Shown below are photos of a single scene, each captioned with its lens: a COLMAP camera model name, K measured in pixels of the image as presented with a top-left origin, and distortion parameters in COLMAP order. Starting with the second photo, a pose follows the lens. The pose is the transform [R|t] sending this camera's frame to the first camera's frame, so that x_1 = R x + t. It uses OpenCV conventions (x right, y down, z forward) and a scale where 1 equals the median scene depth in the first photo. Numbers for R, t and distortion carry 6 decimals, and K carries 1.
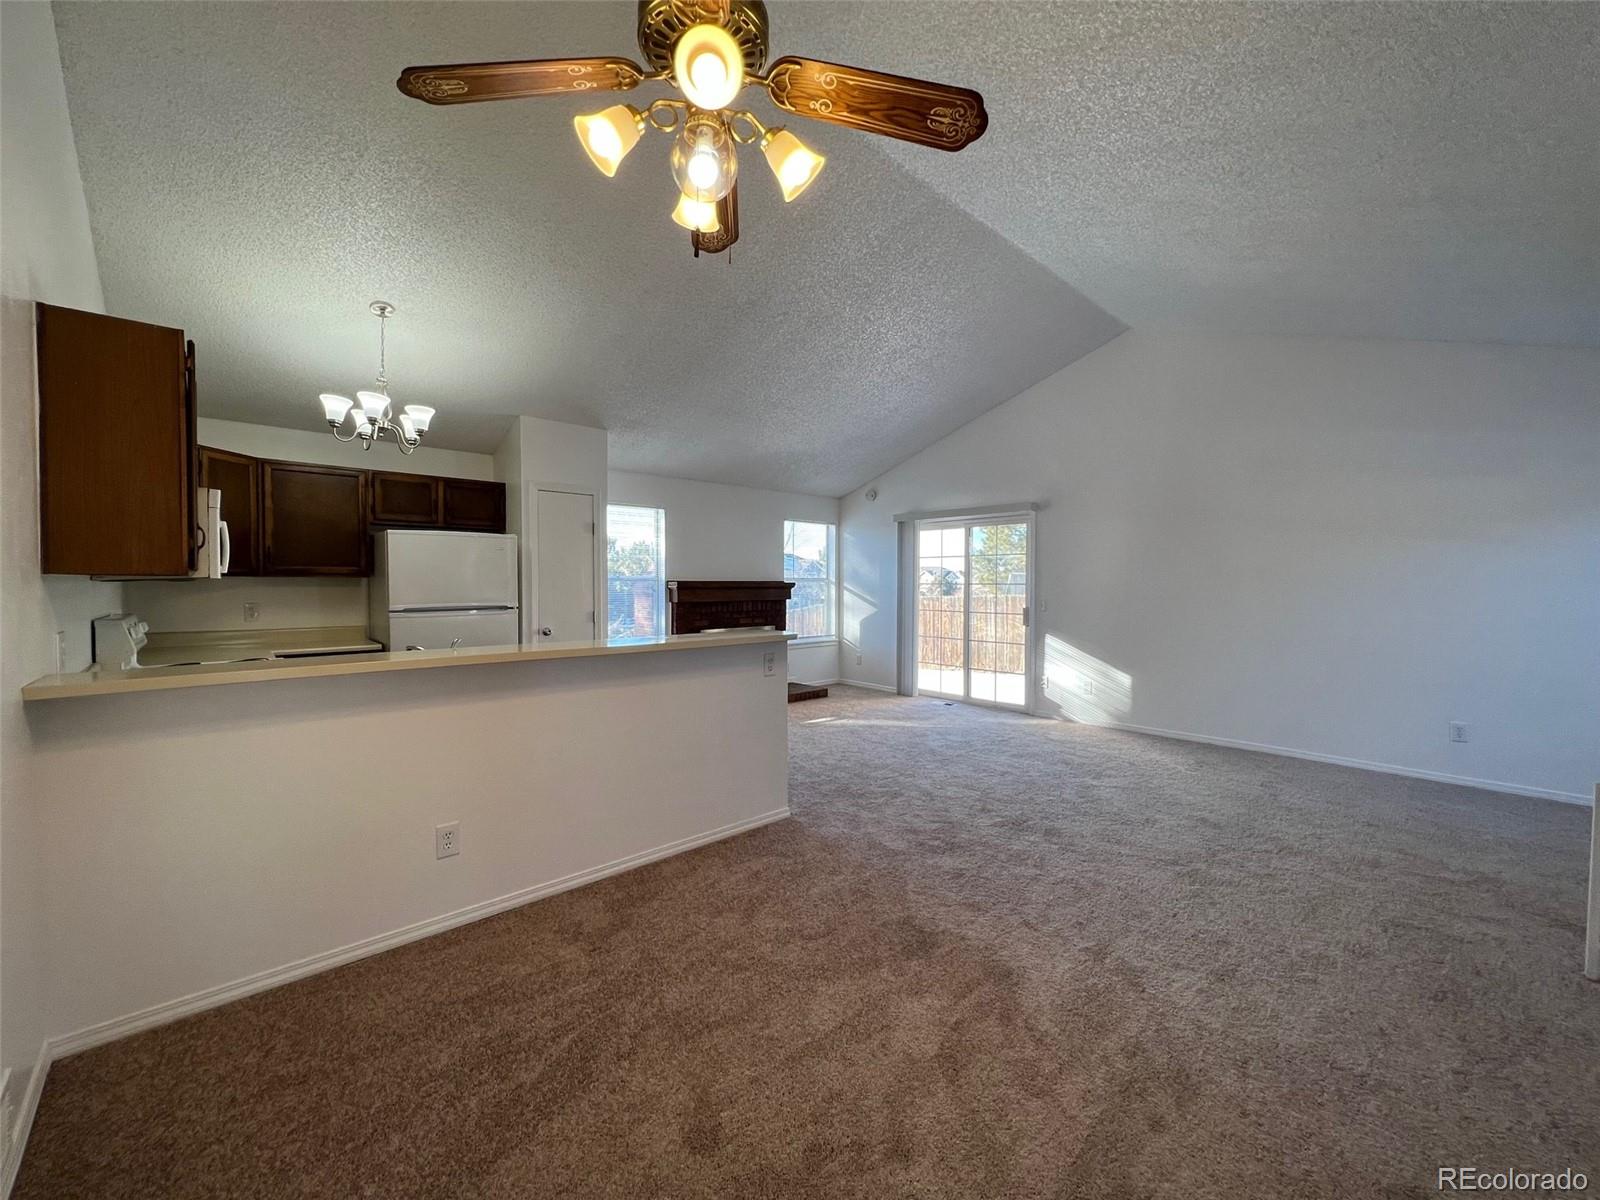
lens RADIAL K [[637.9, 0, 807.5], [0, 637.9, 594.6], [0, 0, 1]] dist [-0.000753, 0.000000]
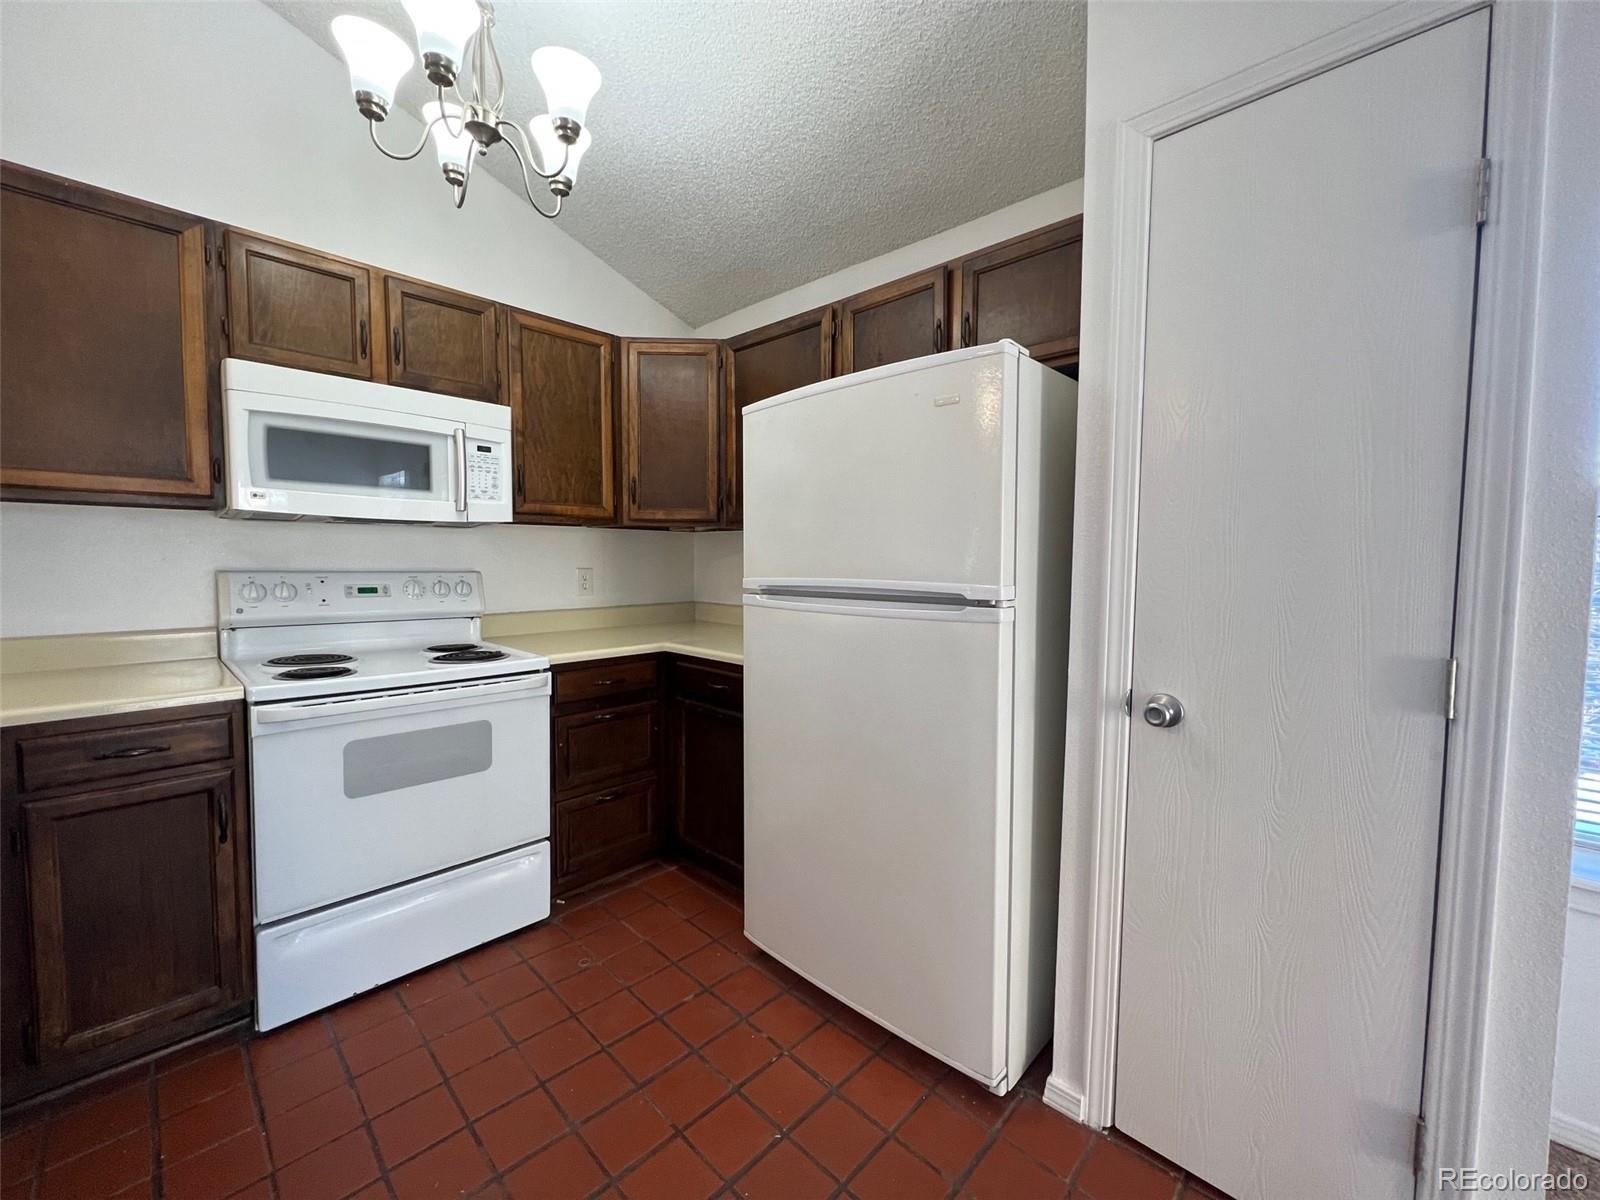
lens RADIAL K [[637.9, 0, 793.6], [0, 637.9, 597.4], [0, 0, 1]] dist [-0.000753, 0.000000]
pose [[0.025393, 0.058733, -0.997951, -0.168980], [-0.029756, 0.997875, 0.057971, 0.003676], [0.999235, 0.028223, 0.027087, 0.859574]]
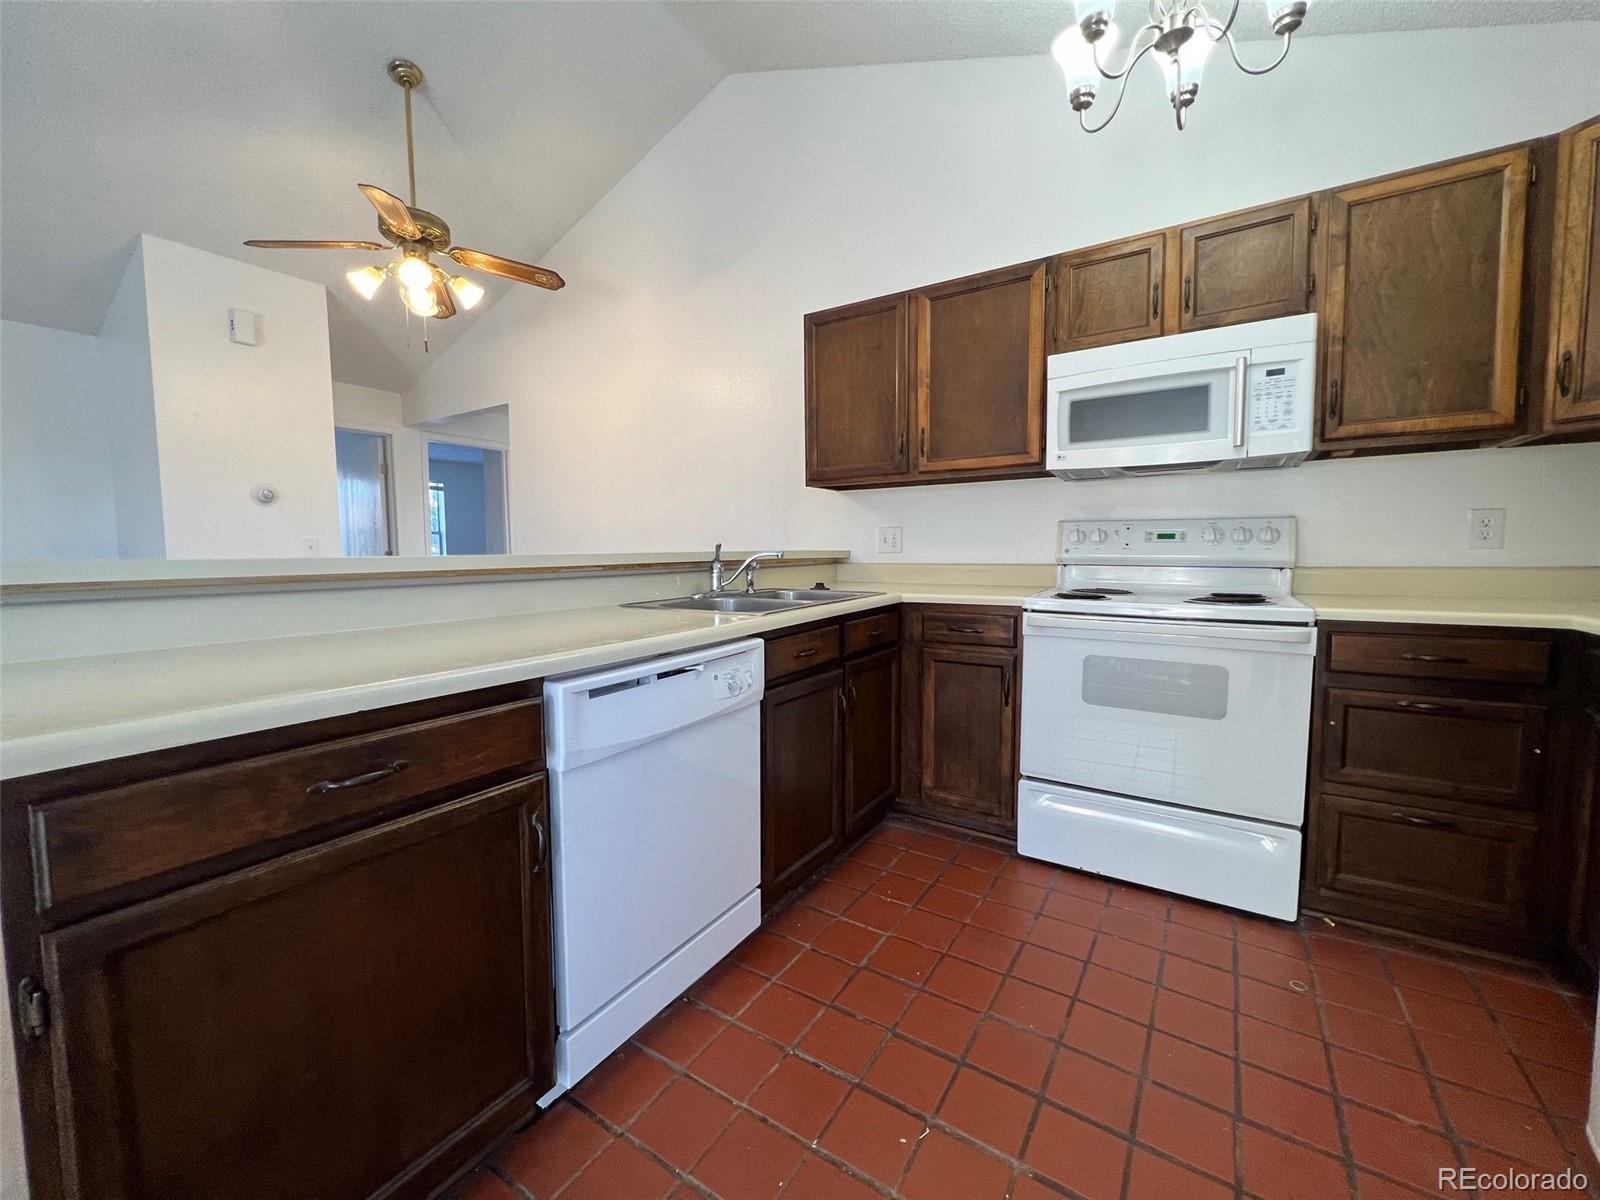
lens RADIAL K [[637.9, 0, 795.4], [0, 637.9, 594.7], [0, 0, 1]] dist [-0.000753, 0.000000]
pose [[-0.975080, 0.024167, -0.220534, -0.241379], [0.003767, 0.995709, 0.092461, 0.031209], [0.221822, 0.089326, -0.970987, 0.978336]]
